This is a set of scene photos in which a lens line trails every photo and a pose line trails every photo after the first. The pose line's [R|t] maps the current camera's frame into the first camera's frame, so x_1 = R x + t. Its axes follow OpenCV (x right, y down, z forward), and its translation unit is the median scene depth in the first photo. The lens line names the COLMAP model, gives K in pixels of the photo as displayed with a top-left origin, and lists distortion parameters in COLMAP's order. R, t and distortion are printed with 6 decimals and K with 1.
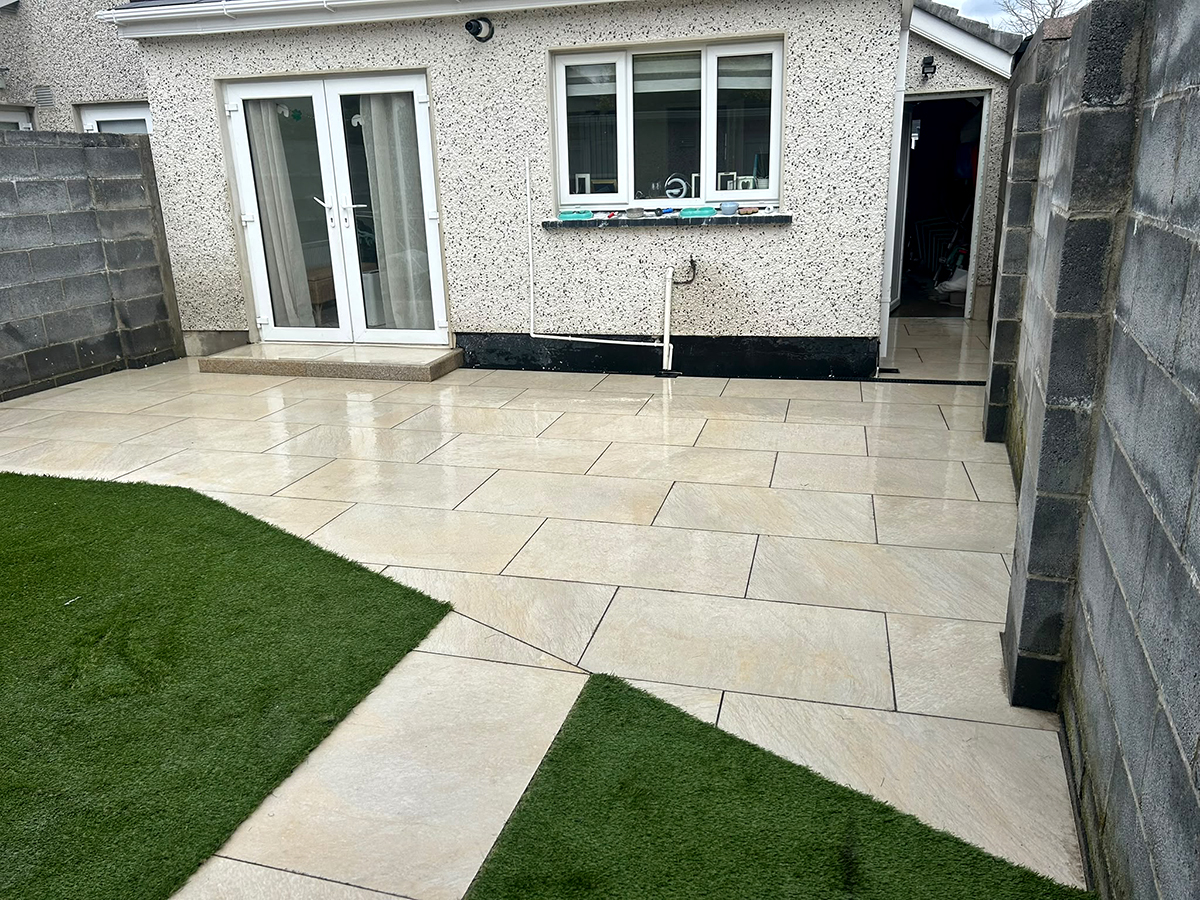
lens RADIAL K [[922.9, 0, 547.7], [0, 922.9, 450.8], [0, 0, 1]] dist [0.050512, -0.073430]
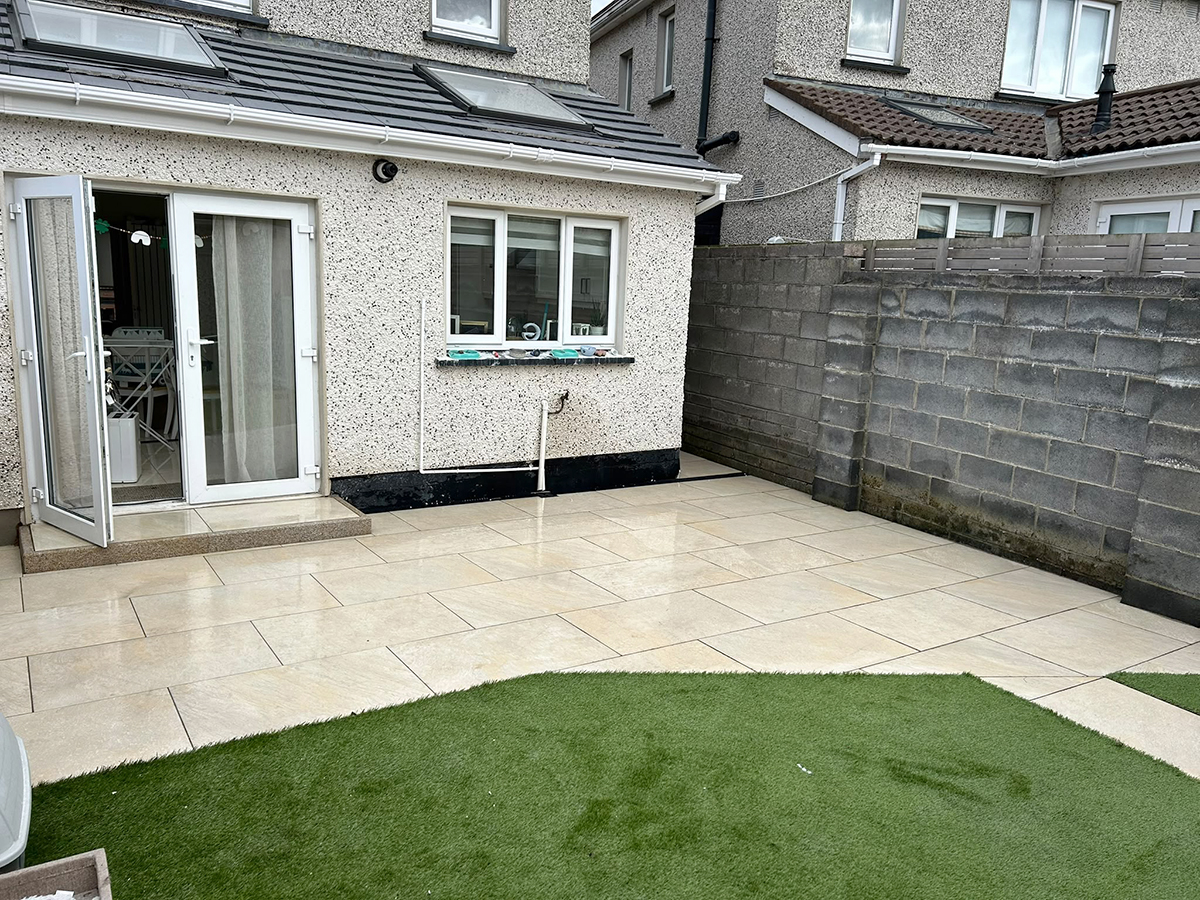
lens RADIAL K [[922.9, 0, 592.5], [0, 922.9, 468.8], [0, 0, 1]] dist [0.050512, -0.073430]
pose [[0.652964, -0.096969, 0.751156, -0.684131], [0.159433, 0.987146, -0.011158, -0.094126], [-0.740419, 0.127045, 0.660030, 0.223995]]
